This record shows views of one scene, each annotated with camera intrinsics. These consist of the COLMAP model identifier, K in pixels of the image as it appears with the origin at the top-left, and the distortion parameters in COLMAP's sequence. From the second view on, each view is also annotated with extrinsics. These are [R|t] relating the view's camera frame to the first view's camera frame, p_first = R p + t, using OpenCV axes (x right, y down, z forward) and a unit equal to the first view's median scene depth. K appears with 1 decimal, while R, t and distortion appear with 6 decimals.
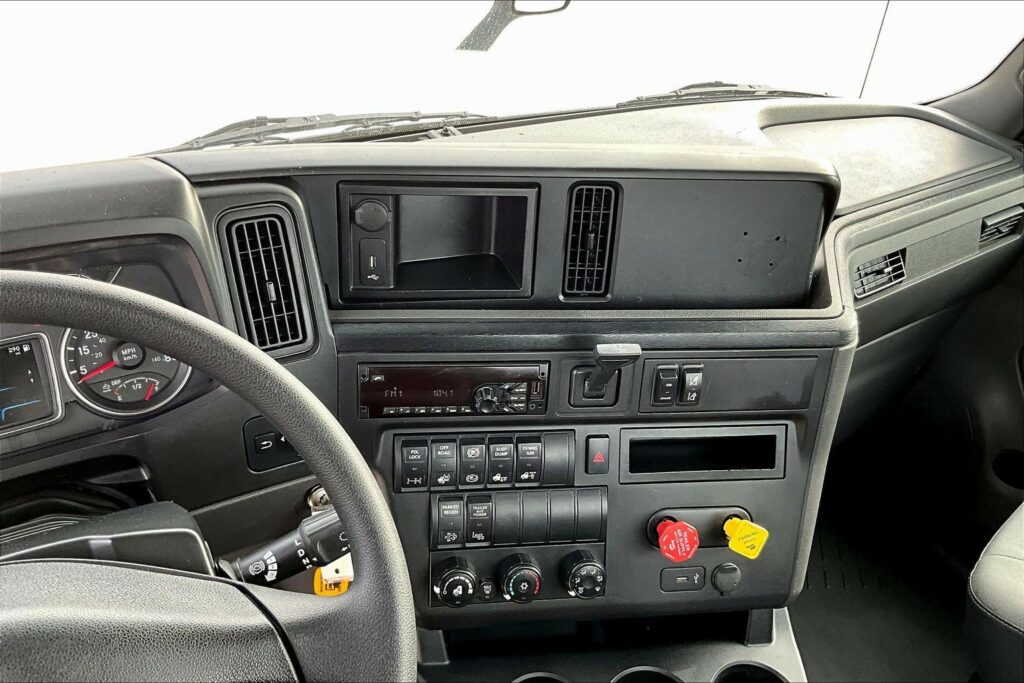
lens RADIAL K [[845.2, 0, 512.0], [0, 845.2, 341.5], [0, 0, 1]] dist [0.122462, -0.251636]
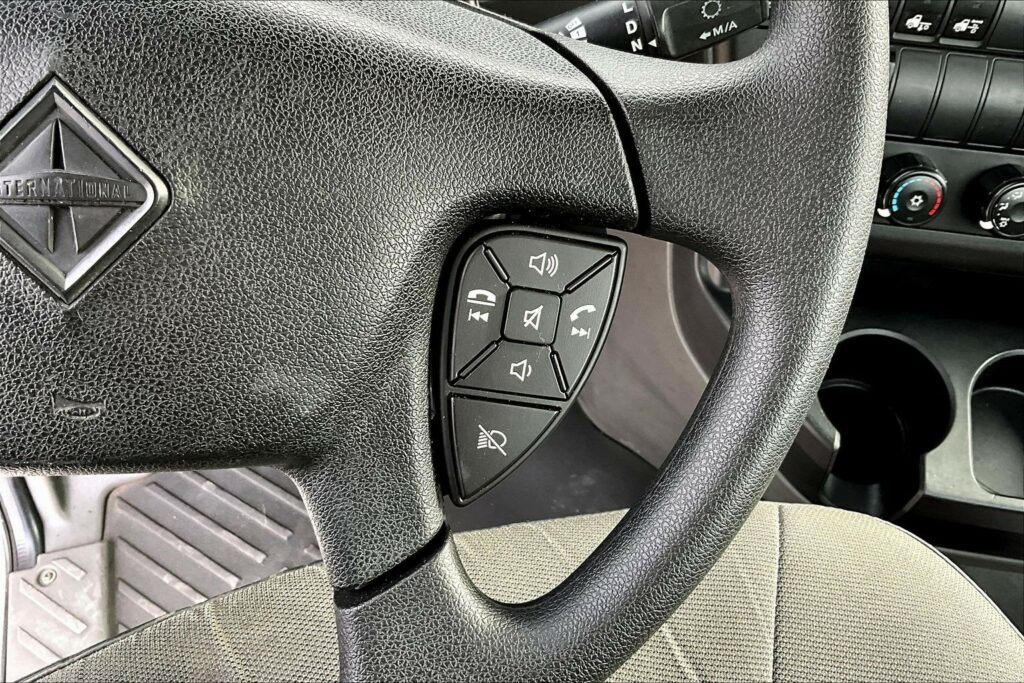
lens RADIAL K [[842.1, 0, 532.8], [0, 842.1, 338.9], [0, 0, 1]] dist [0.106822, -0.216205]
pose [[0.960242, 0.190775, -0.203814, -0.111989], [-0.098755, 0.914995, 0.391192, 0.156824], [0.261118, -0.355512, 0.897457, 0.303635]]
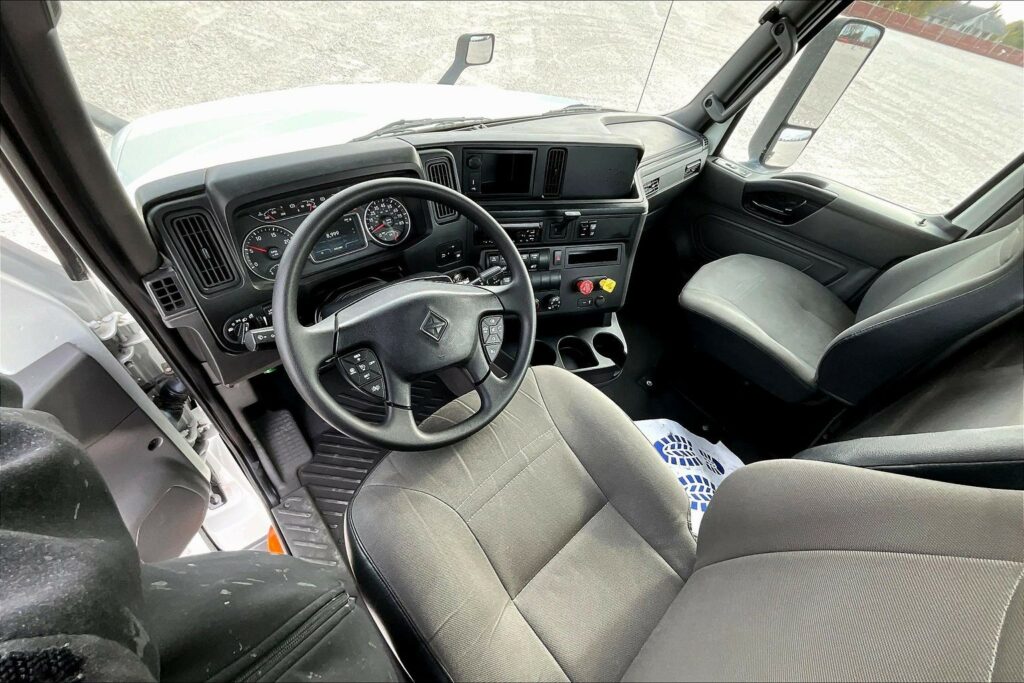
lens RADIAL K [[410.7, 0, 512.0], [0, 410.7, 341.5], [0, 0, 1]] dist [-0.000334, 0.000052]
pose [[0.984817, -0.077490, 0.155338, -0.272795], [0.038671, 0.970285, 0.238856, 0.076778], [-0.169231, -0.229223, 0.958550, -0.296764]]
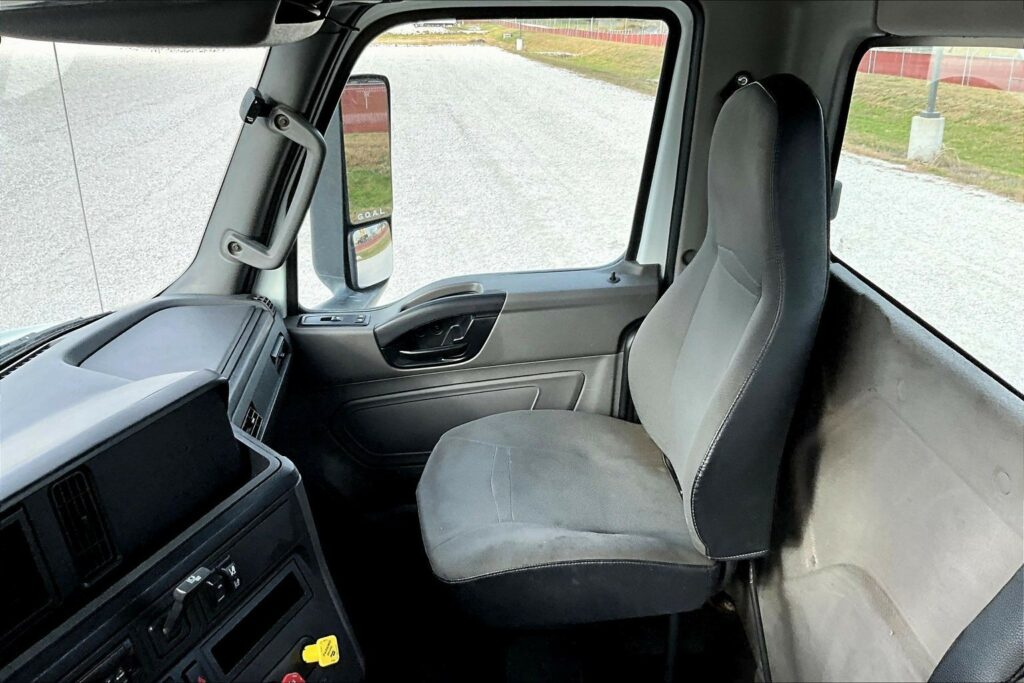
lens RADIAL K [[845.2, 0, 512.0], [0, 845.2, 341.5], [0, 0, 1]] dist [0.122462, -0.251636]
pose [[0.510389, -0.398698, 0.761933, -0.376242], [0.525515, 0.845943, 0.090636, -0.129295], [-0.680689, 0.354147, 0.641282, -0.157981]]
